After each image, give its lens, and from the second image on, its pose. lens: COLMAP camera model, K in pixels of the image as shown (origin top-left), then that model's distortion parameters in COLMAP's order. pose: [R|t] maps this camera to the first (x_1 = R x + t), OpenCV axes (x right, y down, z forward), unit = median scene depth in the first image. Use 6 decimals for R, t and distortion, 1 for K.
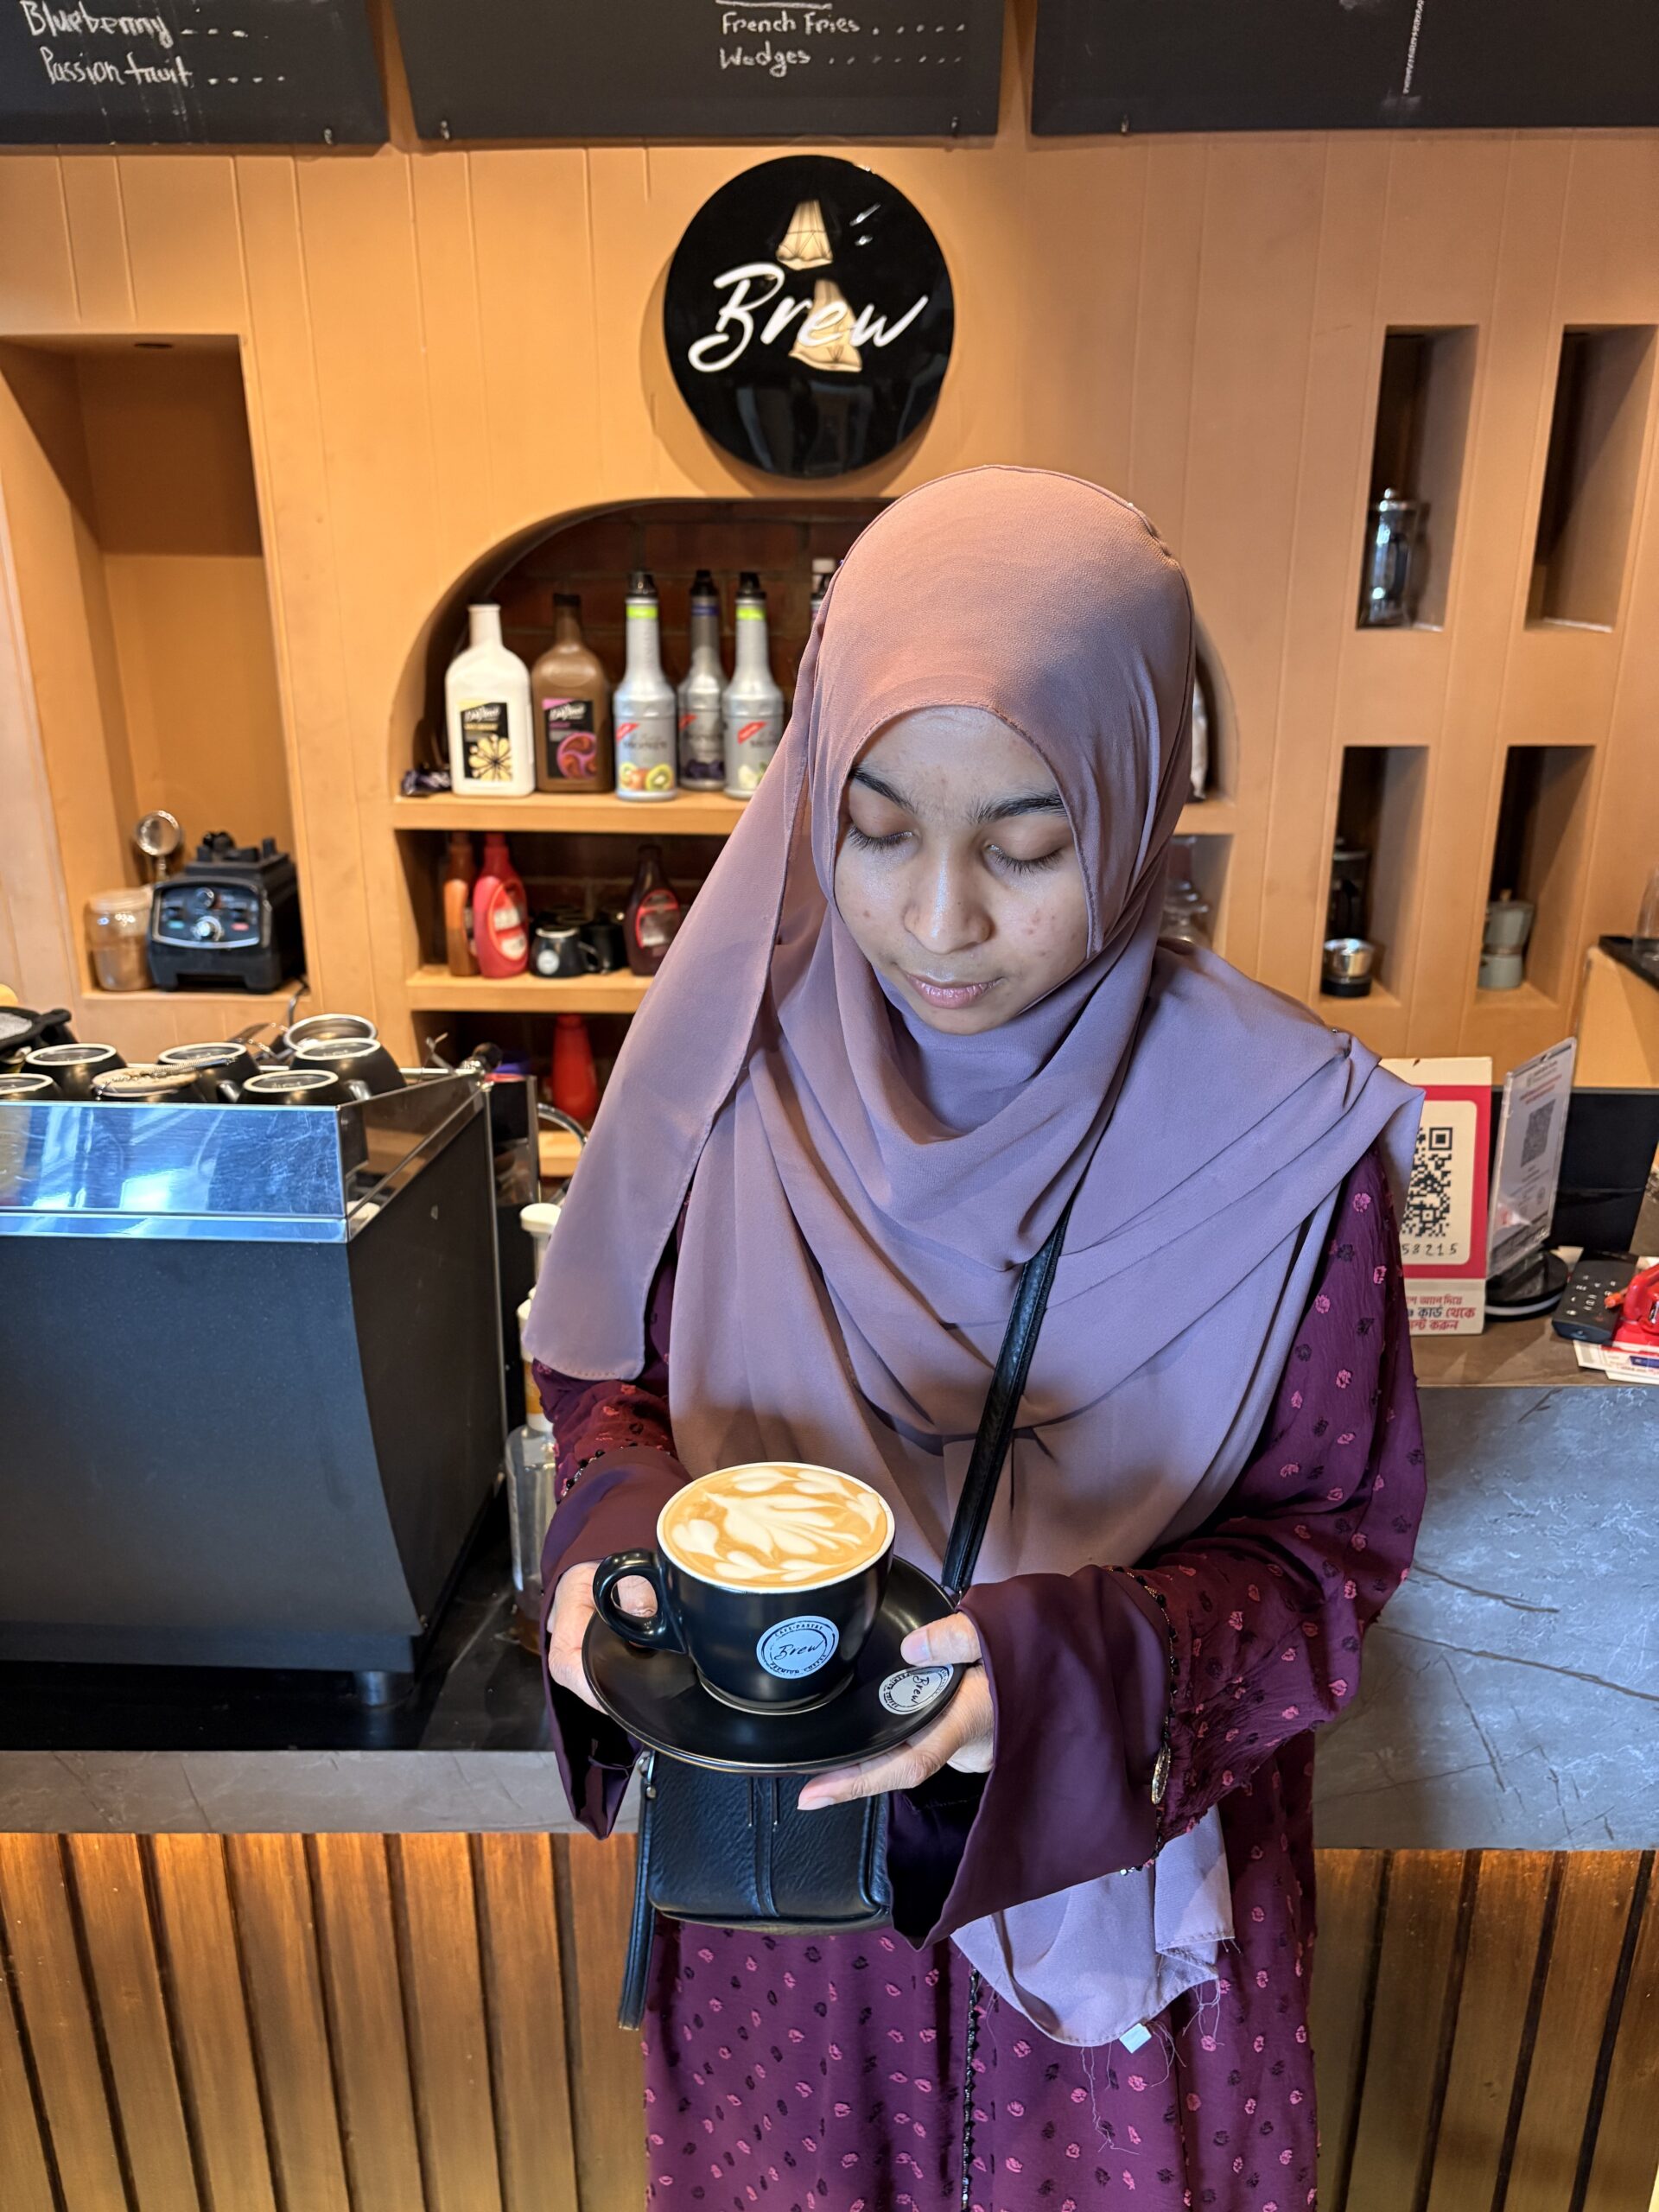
lens RADIAL K [[1701.2, 0, 851.0], [0, 1701.2, 1142.3], [0, 0, 1]] dist [0.022110, -0.051243]
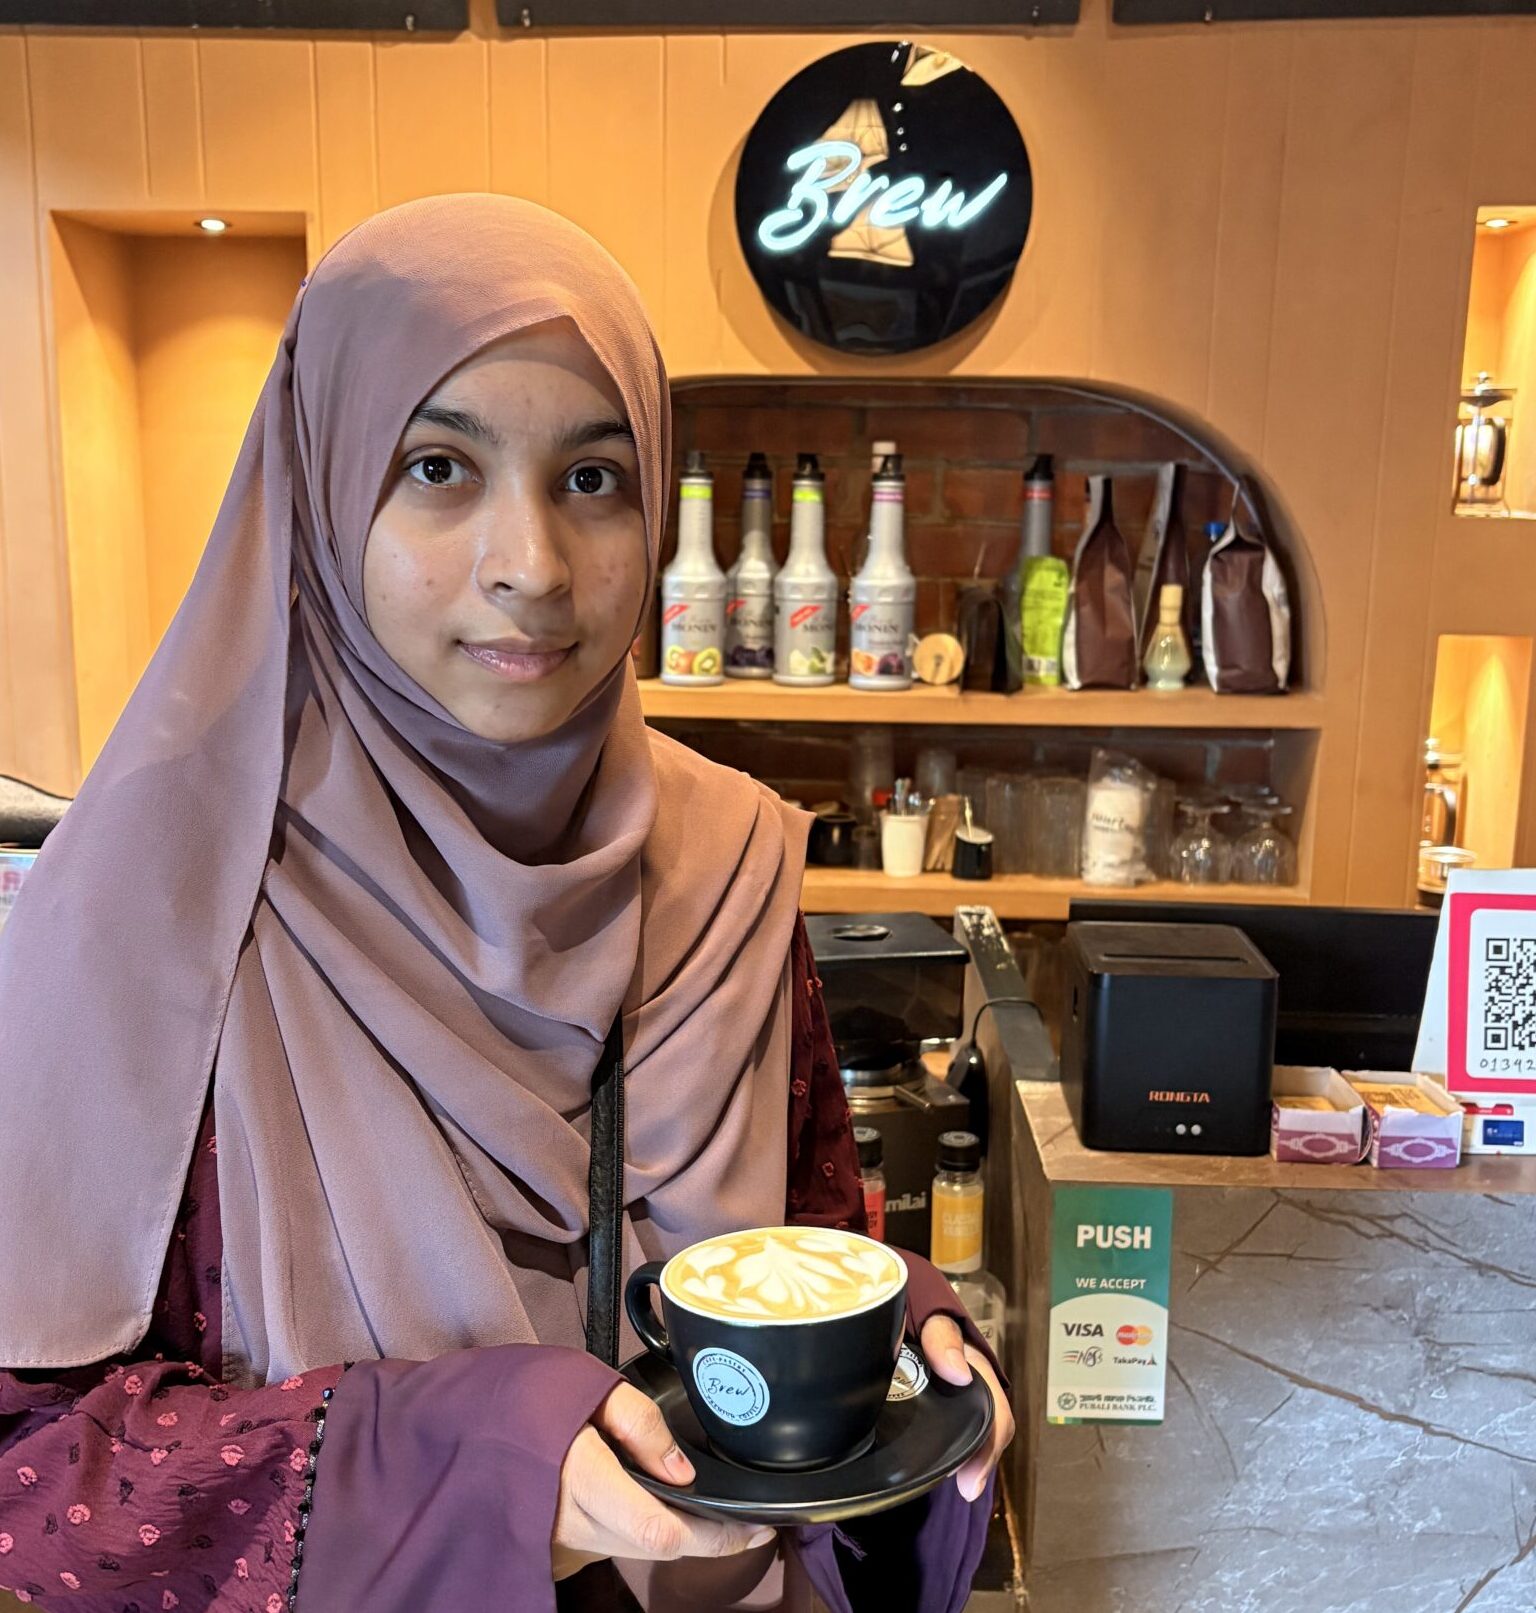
lens RADIAL K [[1982.3, 0, 737.7], [0, 1982.3, 911.2], [0, 0, 1]] dist [-0.001365, 0.000000]
pose [[0.998895, 0.019982, -0.042548, -0.054412], [-0.025139, 0.991920, -0.124350, 0.071892], [0.039719, 0.125282, 0.991326, -0.089787]]
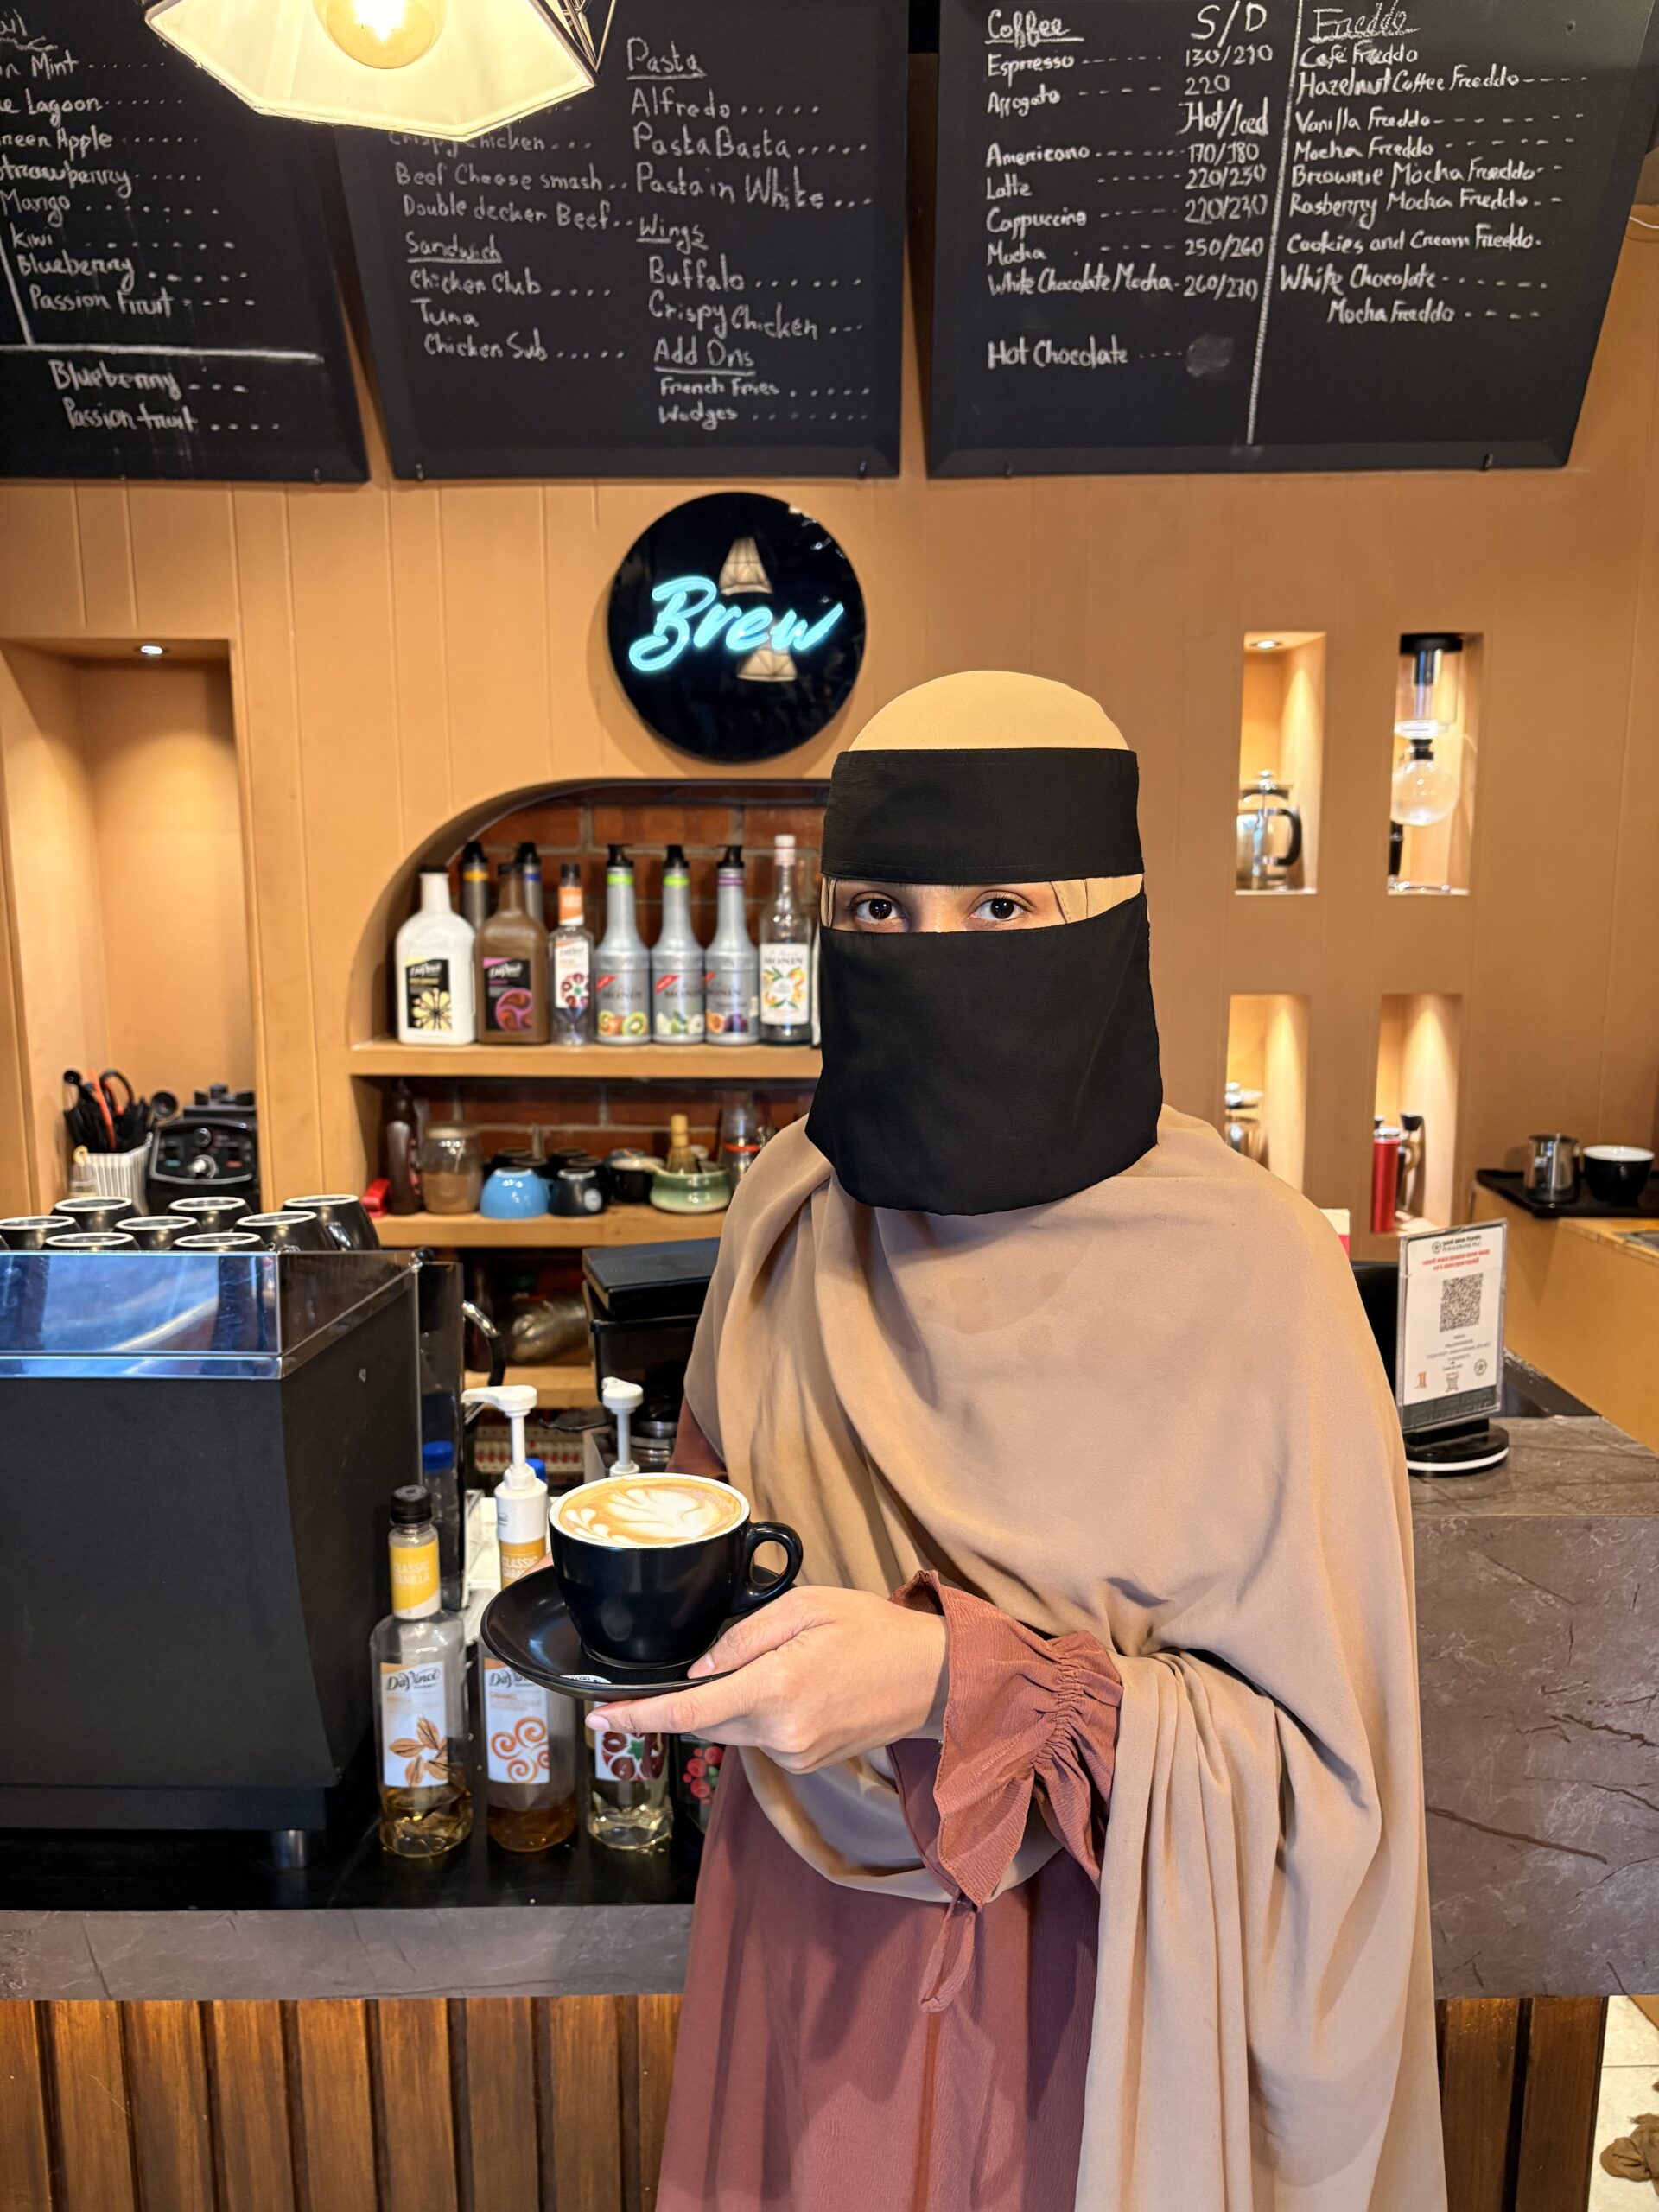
lens RADIAL K [[1701.2, 0, 860.8], [0, 1701.2, 1120.6], [0, 0, 1]] dist [0.022110, -0.051243]
pose [[0.999692, -0.005453, 0.024210, 0.029380], [0.009738, 0.983509, -0.180599, 0.046415], [-0.022826, 0.180779, 0.983259, -0.057200]]
